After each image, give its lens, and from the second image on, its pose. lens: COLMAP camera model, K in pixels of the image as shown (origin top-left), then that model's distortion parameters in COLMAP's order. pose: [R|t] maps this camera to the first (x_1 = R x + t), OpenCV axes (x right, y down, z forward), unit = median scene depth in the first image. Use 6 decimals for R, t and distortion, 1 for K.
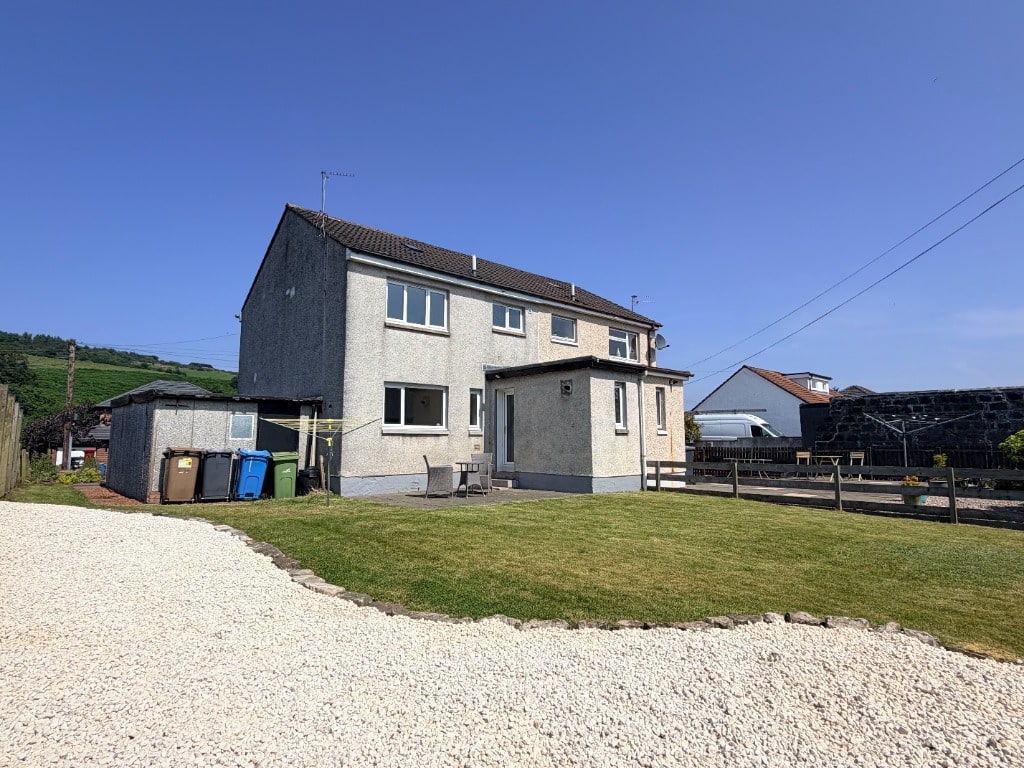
lens RADIAL K [[543.2, 0, 511.4], [0, 543.2, 382.2], [0, 0, 1]] dist [0.000620, -0.000013]
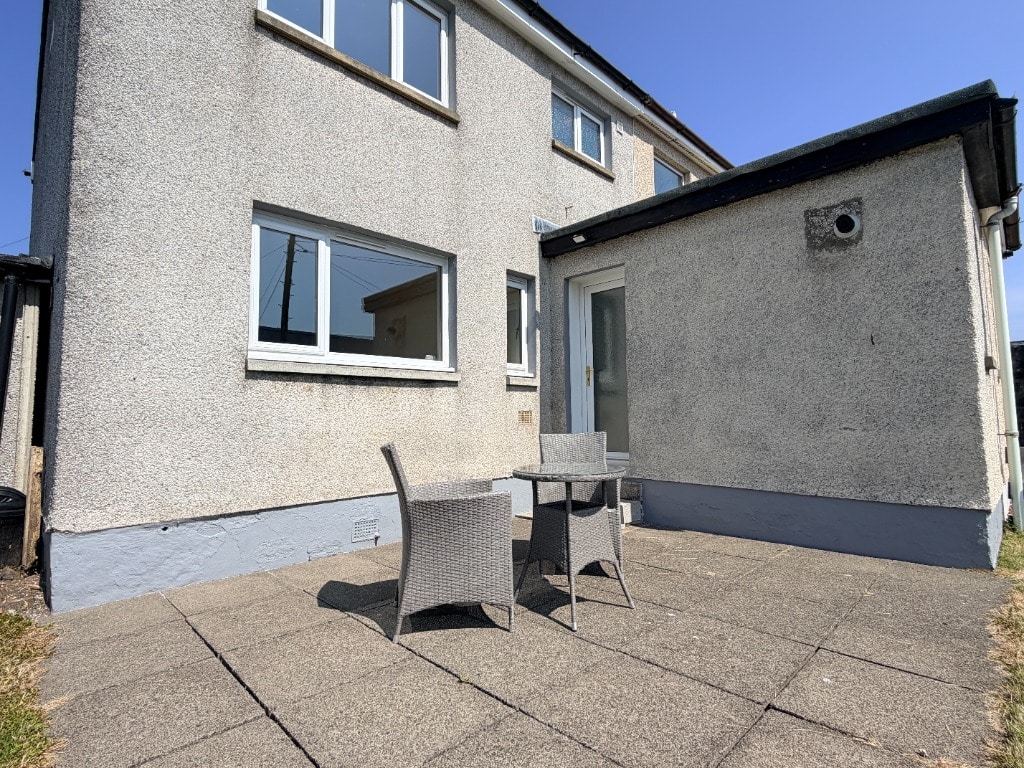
lens RADIAL K [[507.8, 0, 512.4], [0, 507.8, 381.1], [0, 0, 1]] dist [-0.004937, -0.000470]
pose [[0.998279, -0.008319, 0.058049, -0.098002], [0.006155, 0.999283, 0.037366, 0.081513], [-0.058318, -0.036944, 0.997614, 0.645276]]
